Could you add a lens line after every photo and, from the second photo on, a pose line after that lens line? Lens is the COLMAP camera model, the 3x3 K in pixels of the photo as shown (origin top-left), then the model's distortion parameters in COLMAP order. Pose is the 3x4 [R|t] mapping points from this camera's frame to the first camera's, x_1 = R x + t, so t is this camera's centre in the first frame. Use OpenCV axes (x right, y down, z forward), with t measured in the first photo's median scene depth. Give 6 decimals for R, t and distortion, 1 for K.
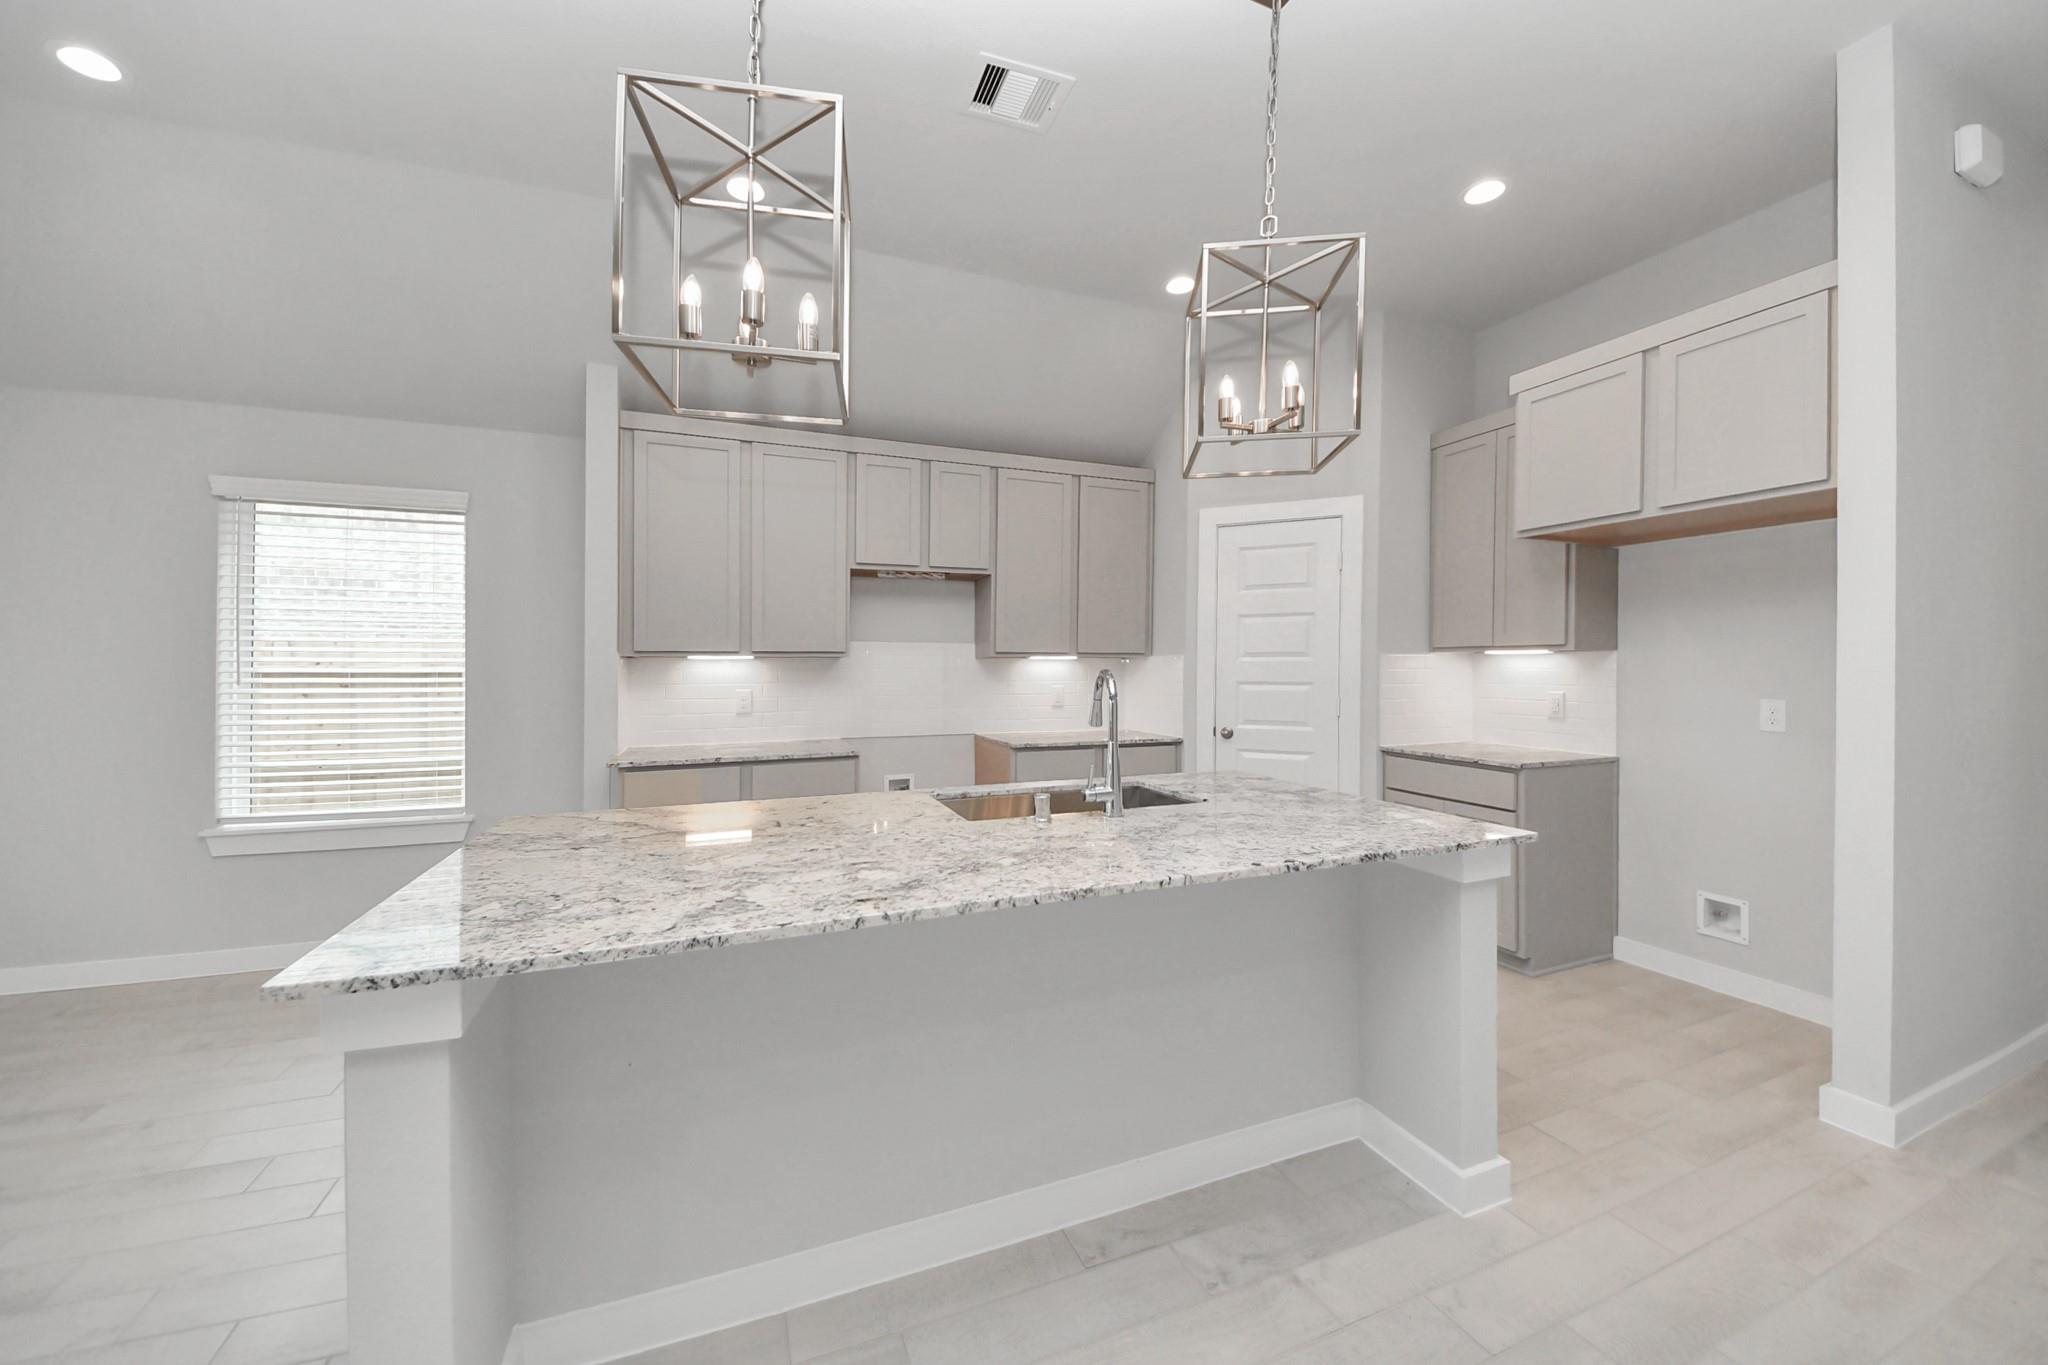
lens RADIAL K [[734.0, 0, 1017.2], [0, 734.0, 676.5], [0, 0, 1]] dist [0.024107, -0.018277]
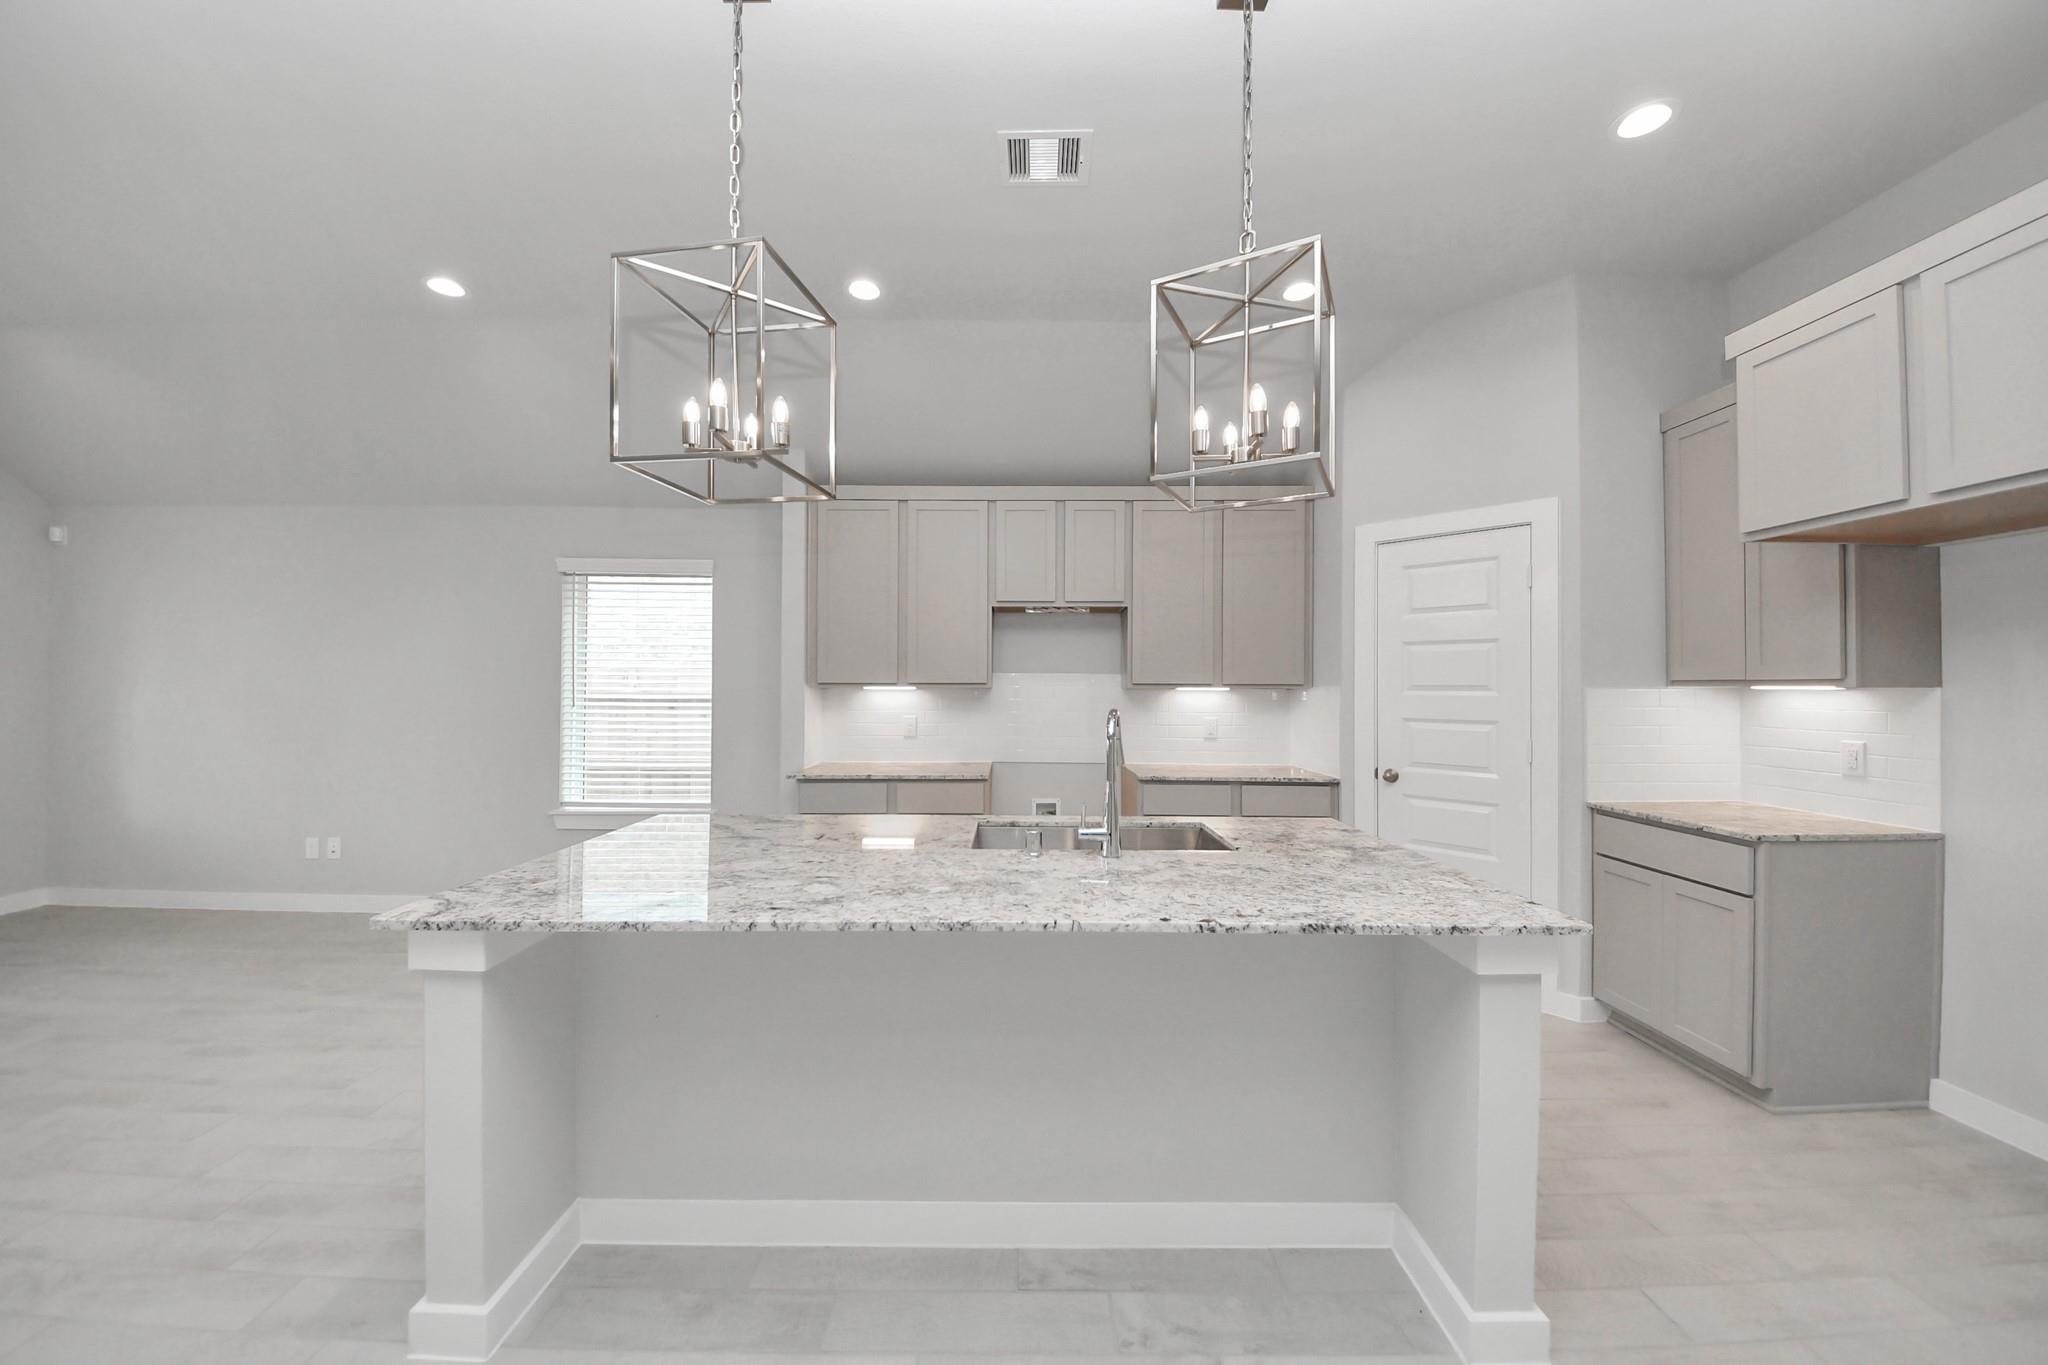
lens RADIAL K [[720.6, 0, 1008.2], [0, 720.6, 693.2], [0, 0, 1]] dist [0.022639, -0.017145]
pose [[0.931707, 0.007608, -0.363131, 0.212711], [-0.010811, 0.999919, -0.006790, -0.014464], [0.363050, 0.010252, 0.931713, 0.019184]]
